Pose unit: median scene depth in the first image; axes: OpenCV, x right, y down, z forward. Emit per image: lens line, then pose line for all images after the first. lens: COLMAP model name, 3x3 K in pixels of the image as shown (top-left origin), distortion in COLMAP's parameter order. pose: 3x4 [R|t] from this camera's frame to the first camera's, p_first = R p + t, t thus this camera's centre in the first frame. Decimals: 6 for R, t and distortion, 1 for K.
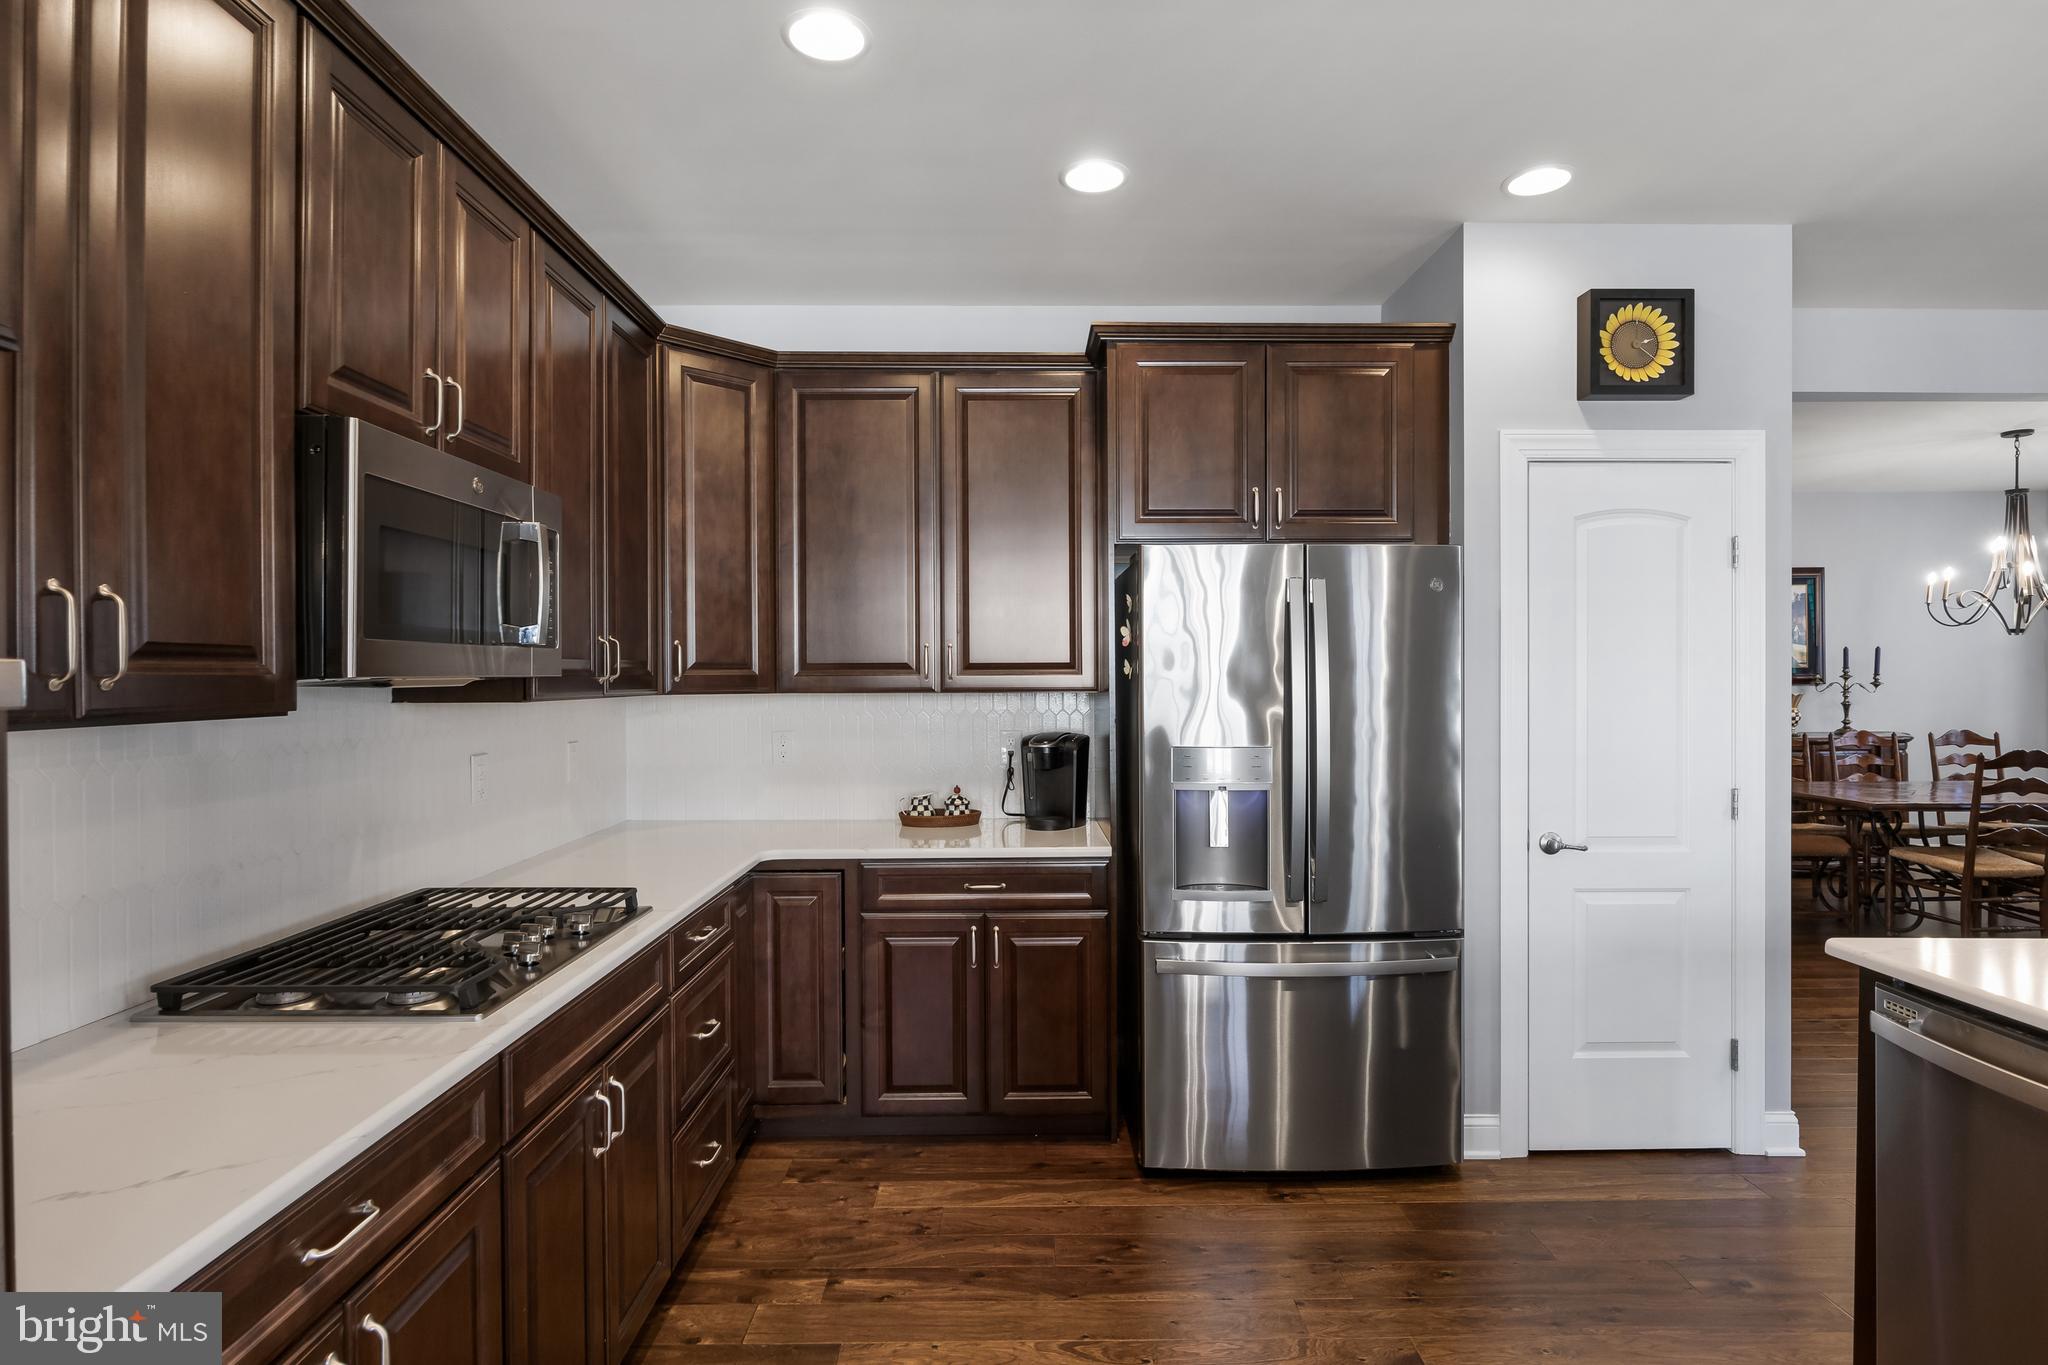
lens RADIAL K [[1065.4, 0, 1028.4], [0, 1065.4, 677.3], [0, 0, 1]] dist [-0.003032, -0.000018]
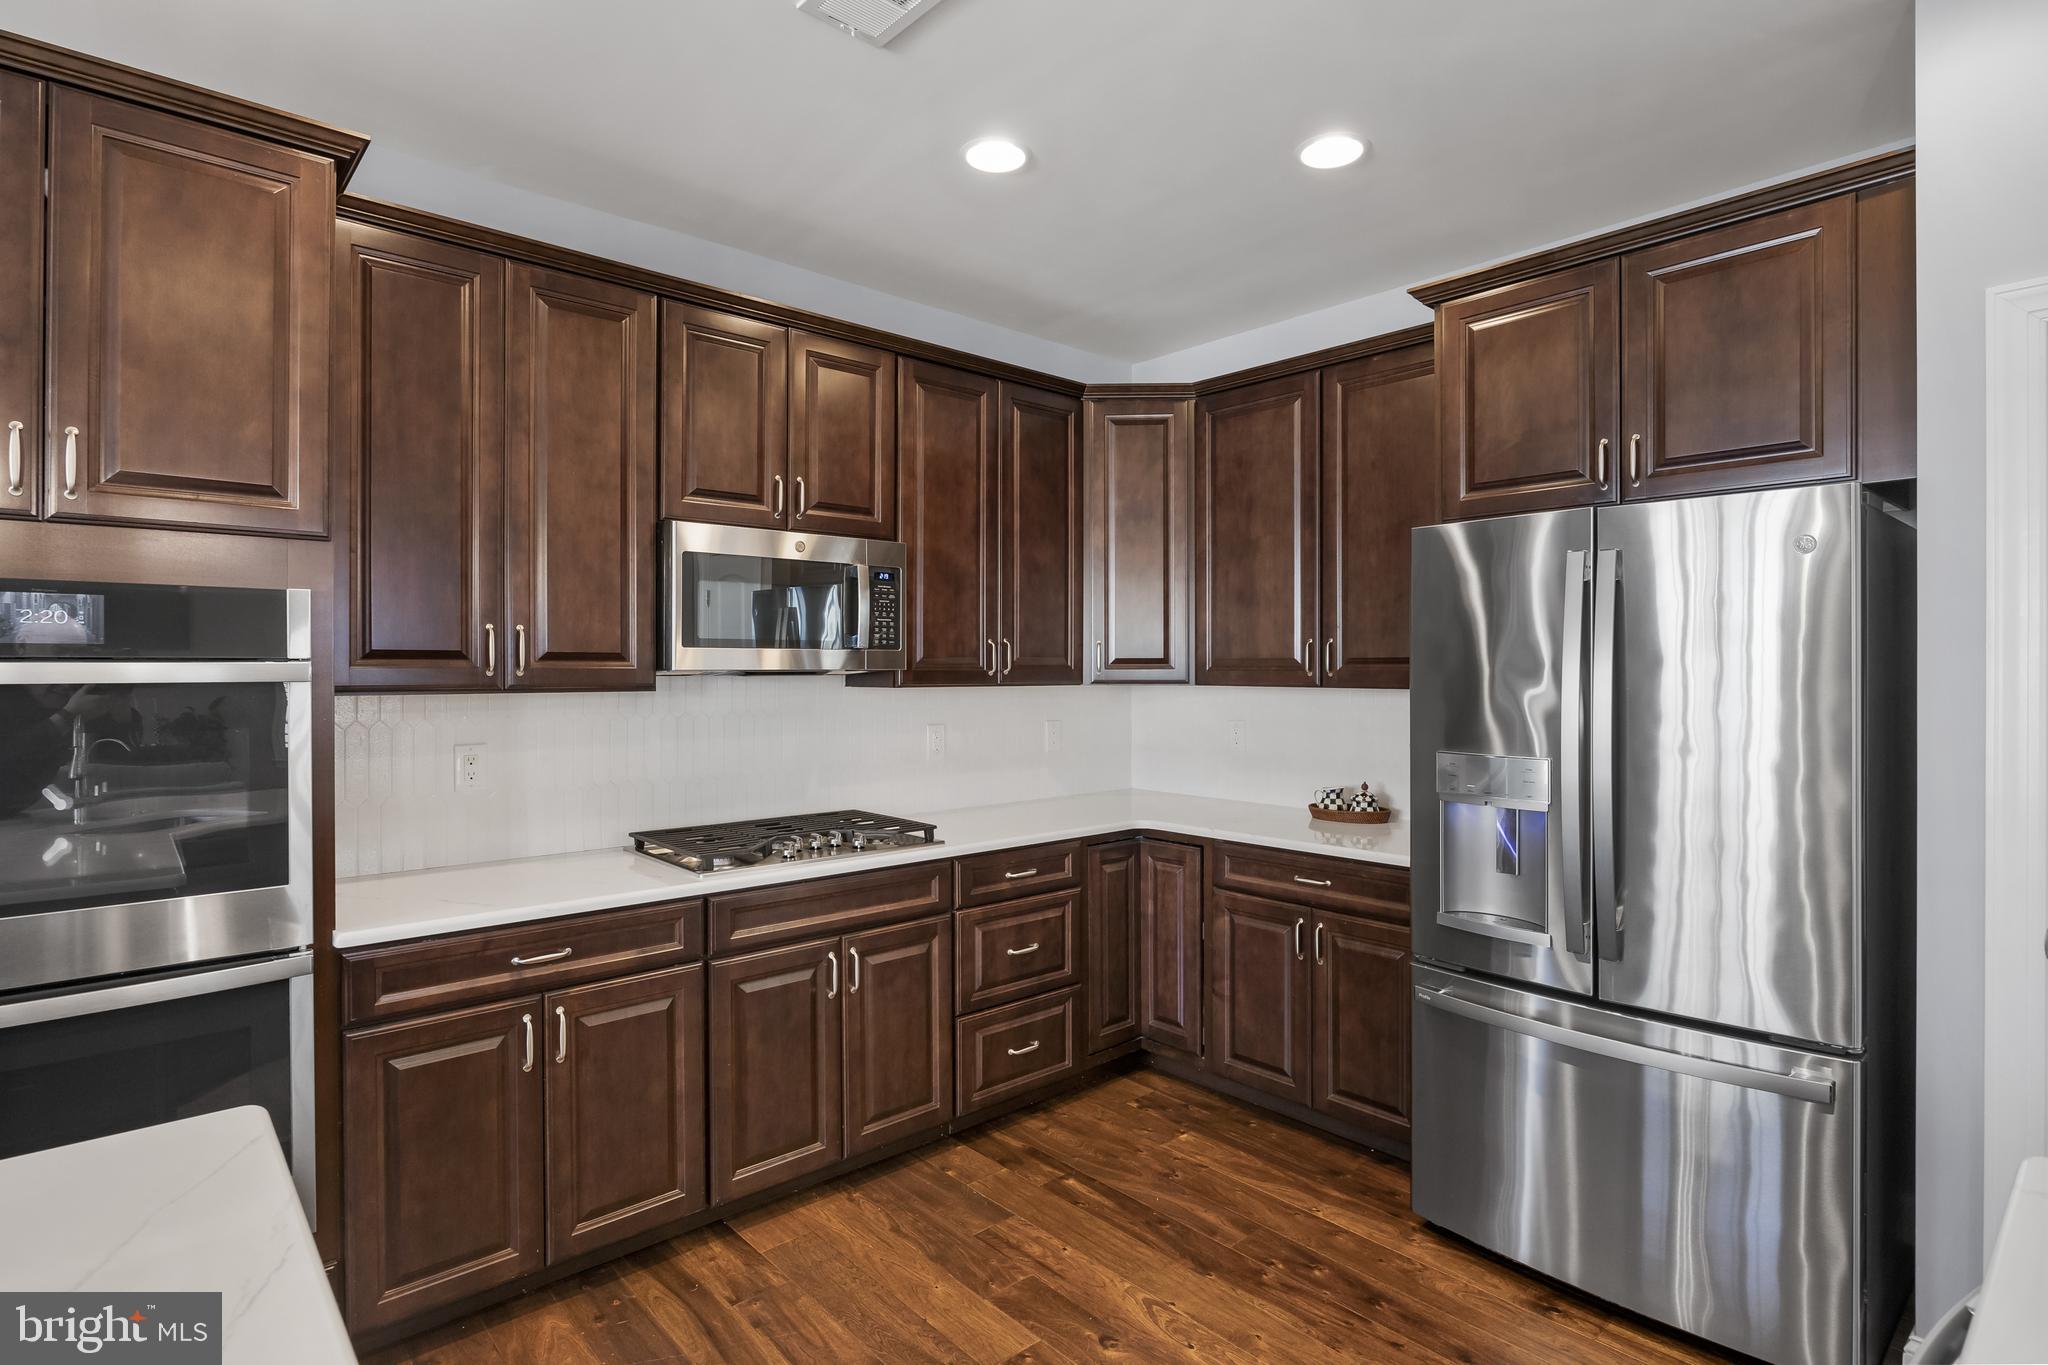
lens RADIAL K [[1030.0, 0, 1034.1], [0, 1030.0, 669.0], [0, 0, 1]] dist [-0.010968, 0.000379]
pose [[0.658959, 0.004064, -0.752168, 0.526076], [-0.003869, 0.999990, 0.002014, -0.004140], [0.752169, 0.001583, 0.658969, 0.169865]]
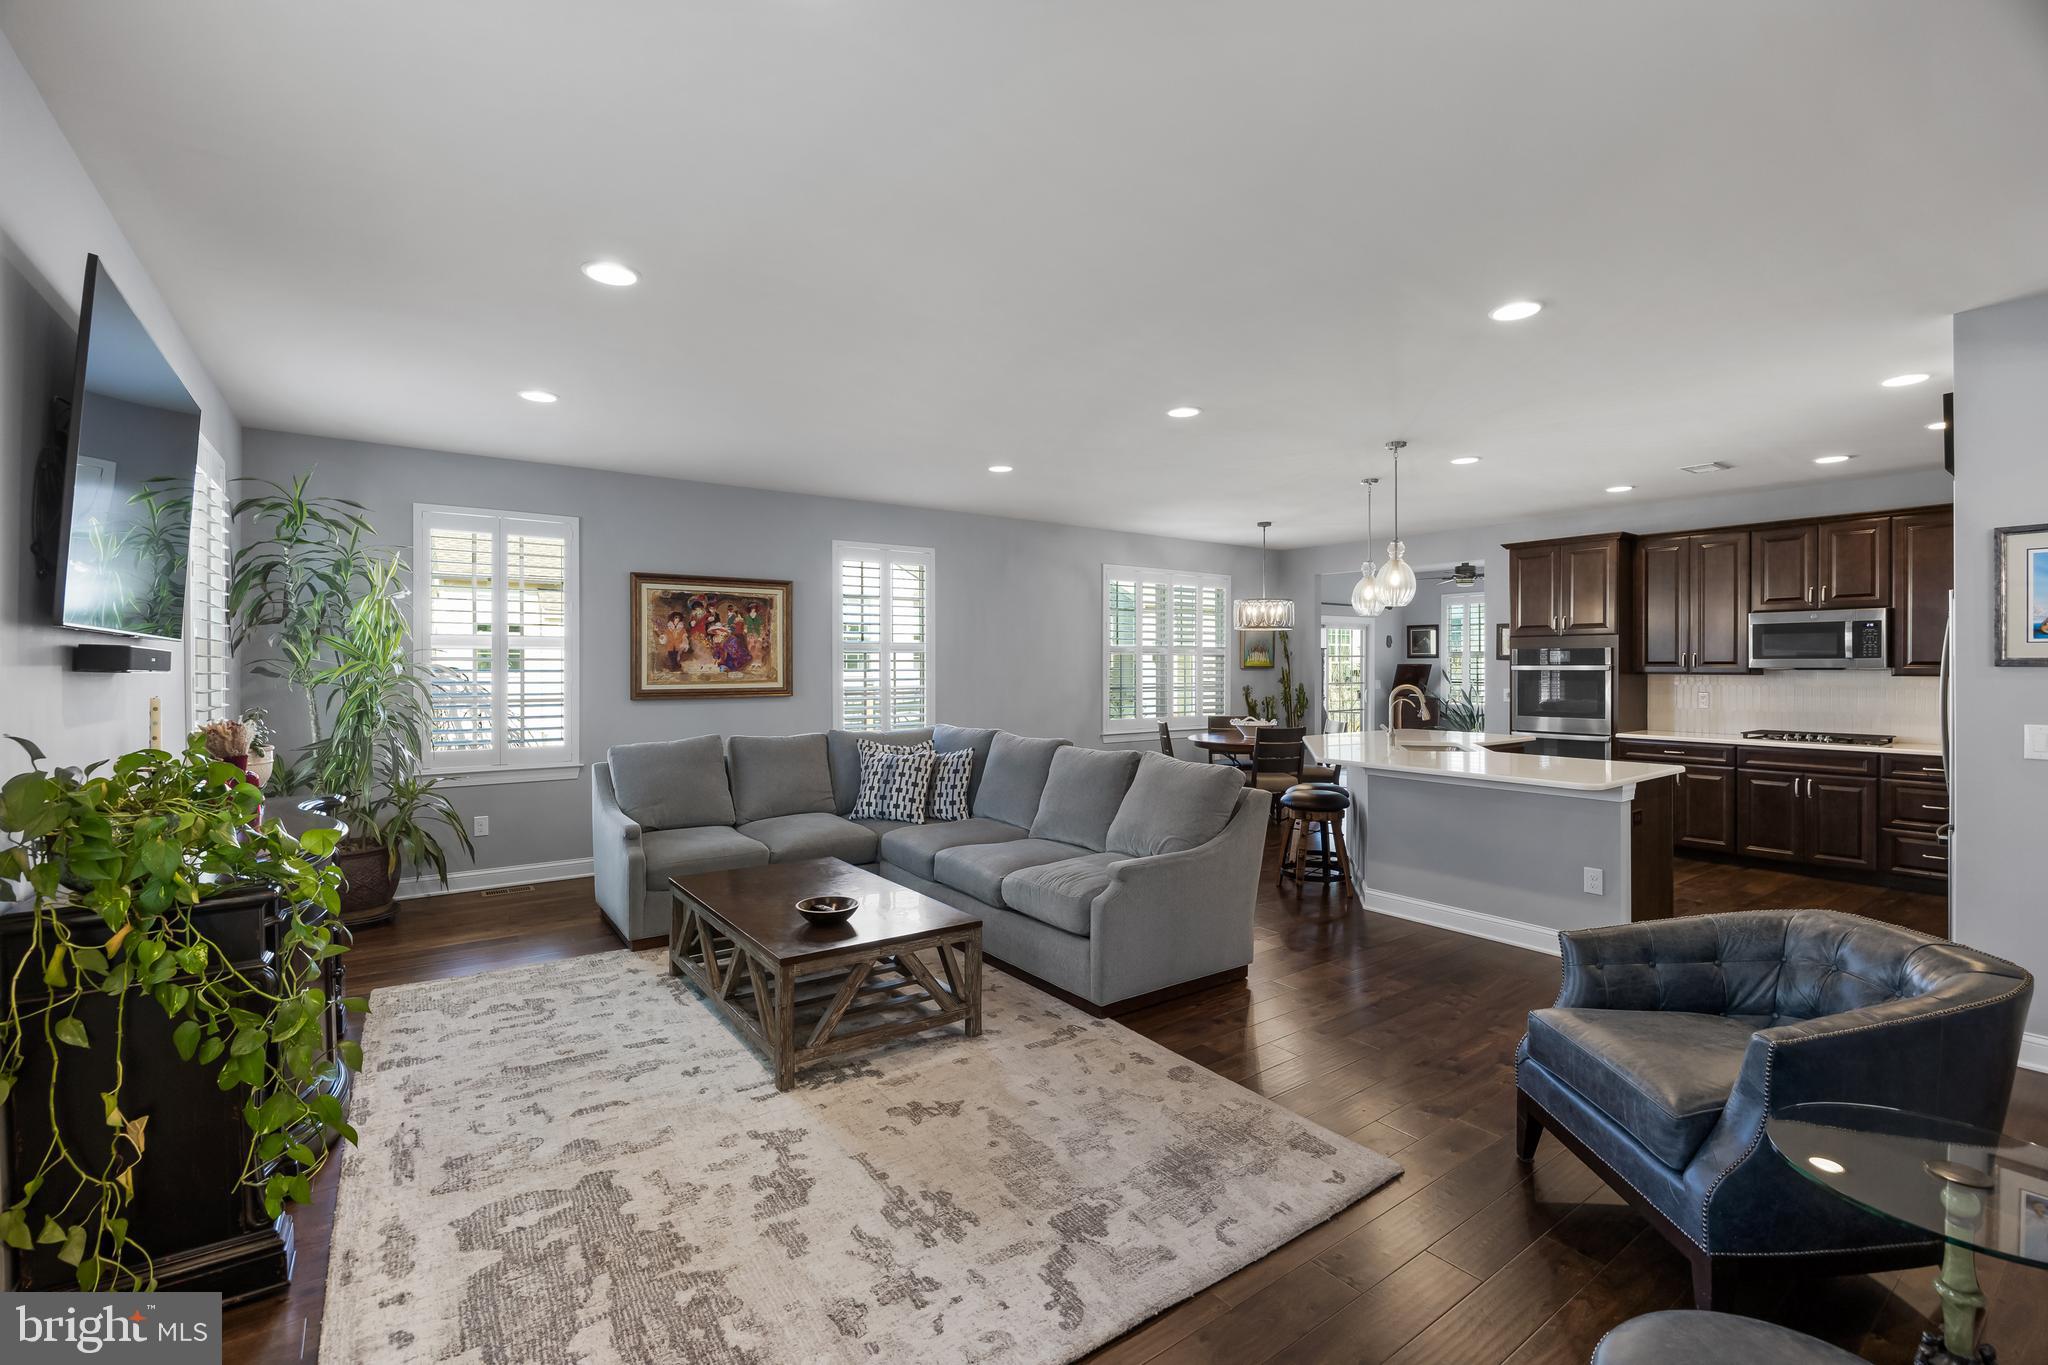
lens RADIAL K [[895.2, 0, 1026.0], [0, 895.2, 672.6], [0, 0, 1]] dist [-0.011268, 0.000039]
pose [[-0.818736, 0.006870, -0.574129, 2.241334], [0.002054, 0.999957, 0.009036, -0.010663], [0.574166, 0.006219, -0.818715, 1.238472]]
